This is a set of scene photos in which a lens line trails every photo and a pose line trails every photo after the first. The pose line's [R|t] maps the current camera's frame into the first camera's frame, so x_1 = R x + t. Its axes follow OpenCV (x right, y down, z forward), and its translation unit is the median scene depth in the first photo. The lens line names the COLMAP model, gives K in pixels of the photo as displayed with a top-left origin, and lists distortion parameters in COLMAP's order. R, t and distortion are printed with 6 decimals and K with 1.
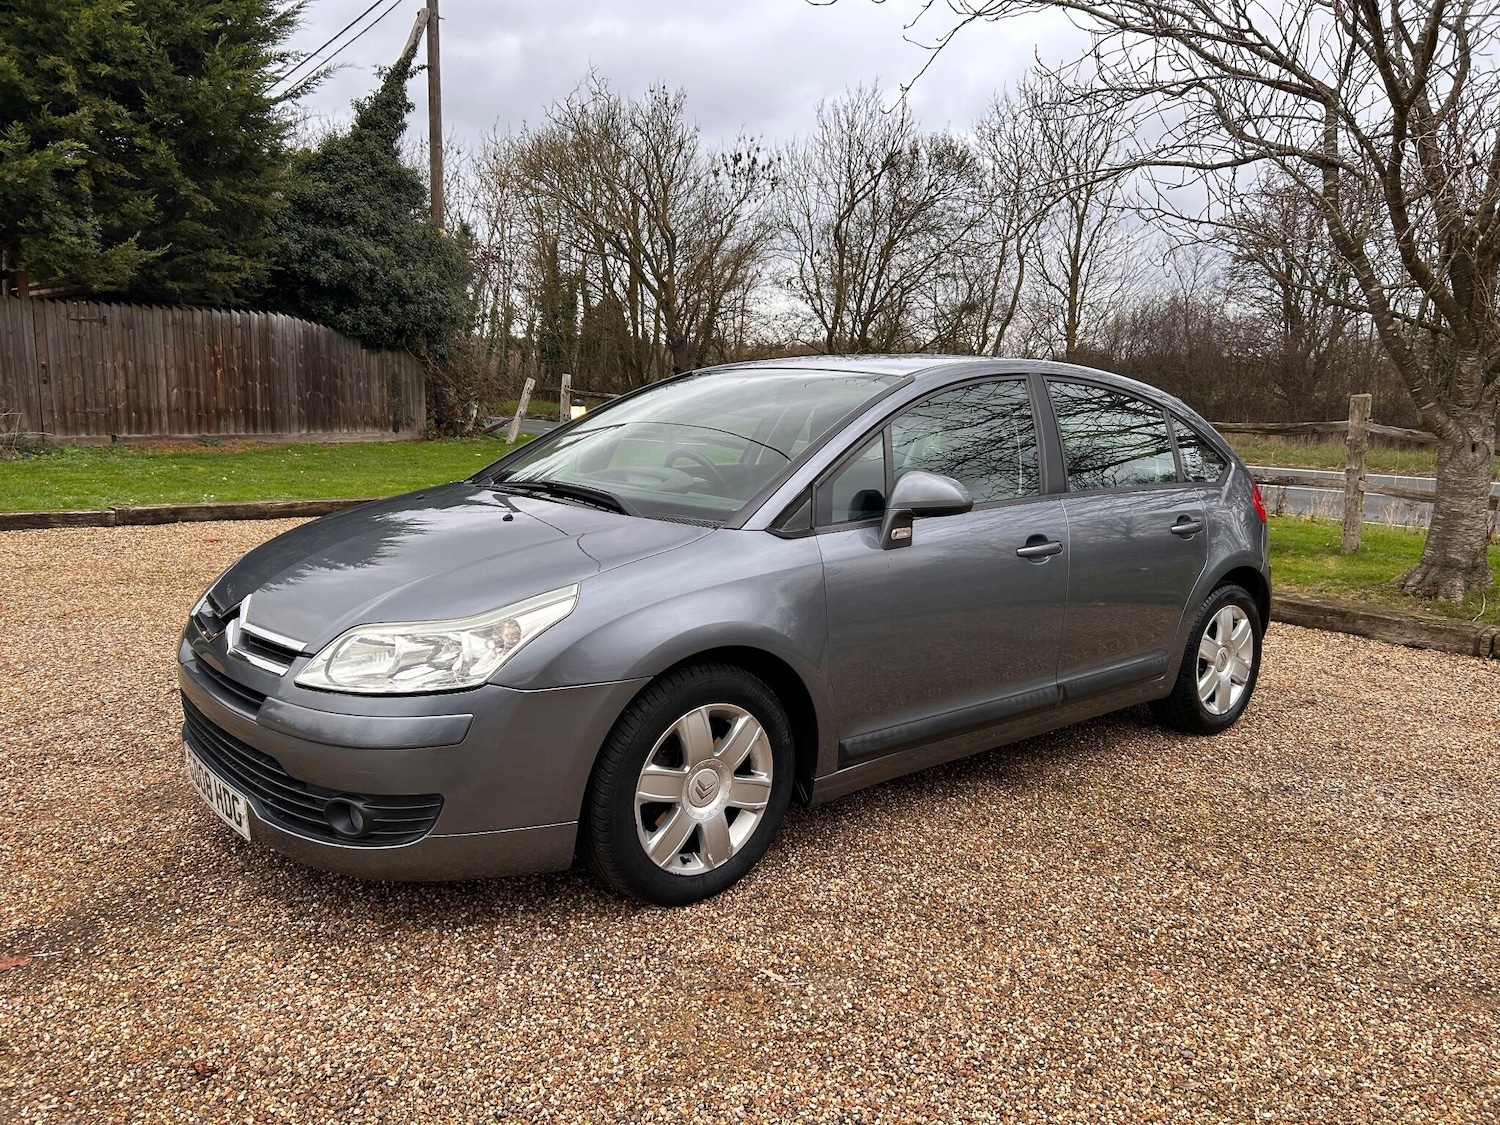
lens RADIAL K [[1129.0, 0, 756.6], [0, 1129.0, 570.2], [0, 0, 1]] dist [0.051672, -0.052756]
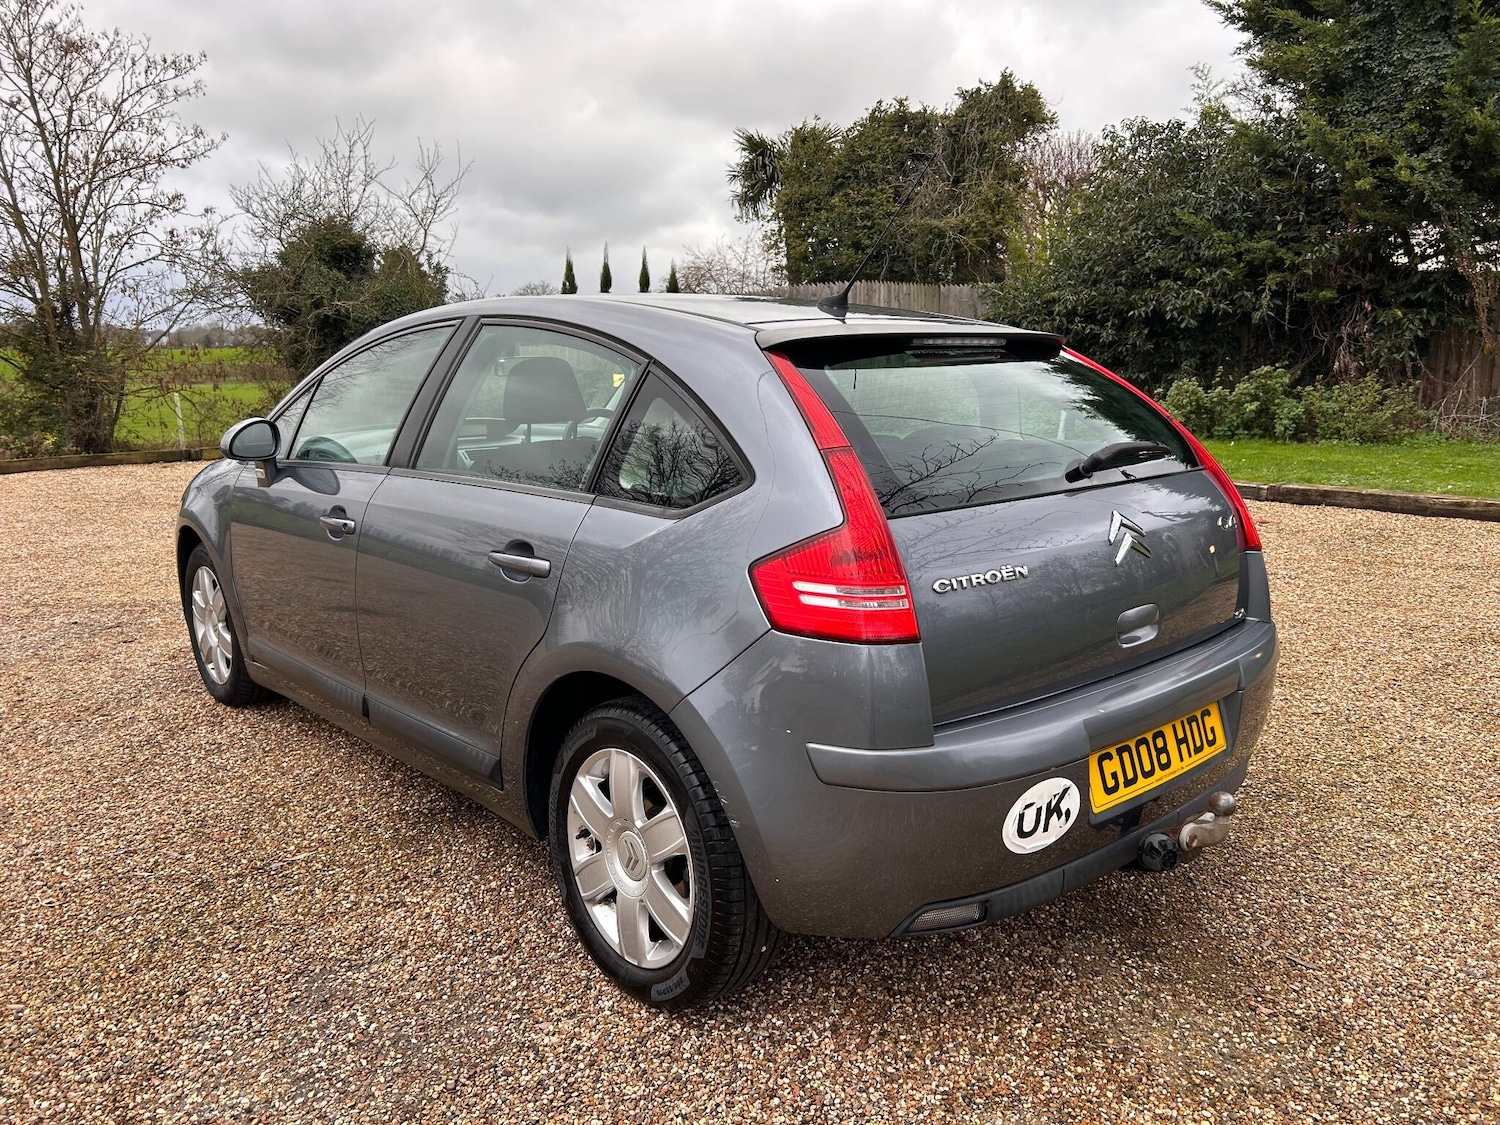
lens RADIAL K [[1129.0, 0, 757.2], [0, 1129.0, 568.0], [0, 0, 1]] dist [0.051672, -0.052756]
pose [[0.026223, 0.157302, -0.987202, 0.258471], [-0.151324, 0.976786, 0.151623, -0.038064], [0.988136, 0.145412, 0.049417, 0.294183]]
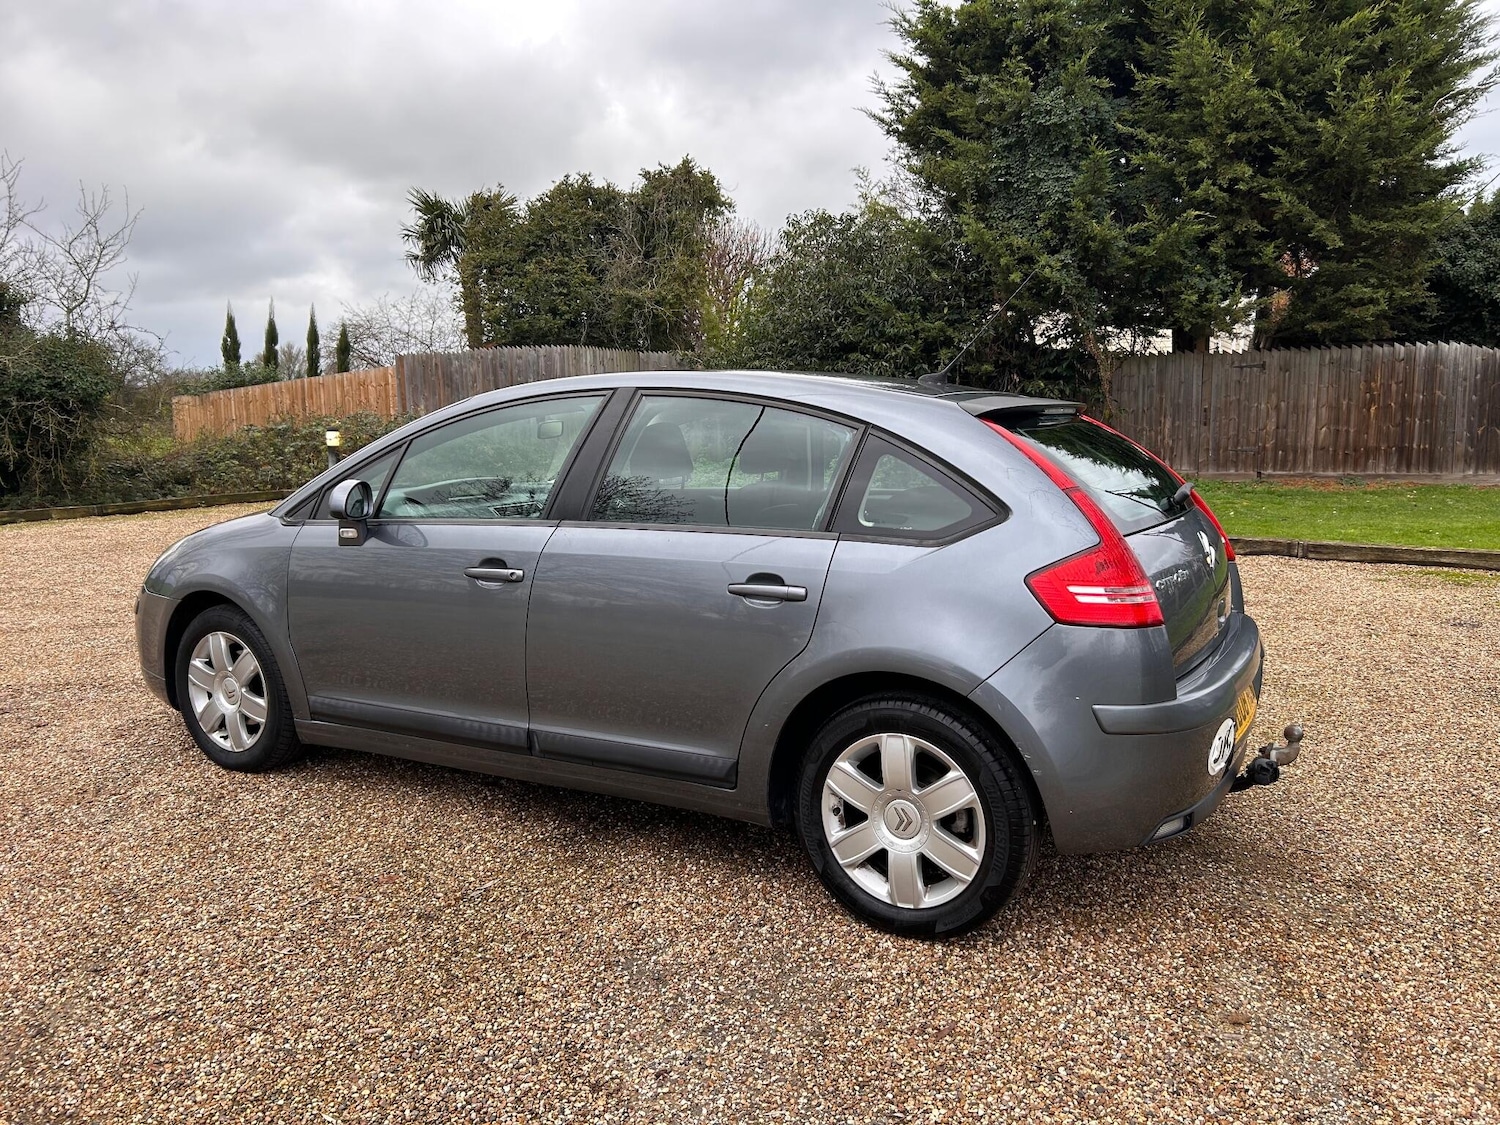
lens RADIAL K [[1129.0, 0, 758.9], [0, 1129.0, 554.0], [0, 0, 1]] dist [0.051672, -0.052756]
pose [[0.343160, 0.086435, -0.935291, 0.278018], [-0.134861, 0.989974, 0.042007, -0.023891], [0.929545, 0.111719, 0.351376, 0.200556]]
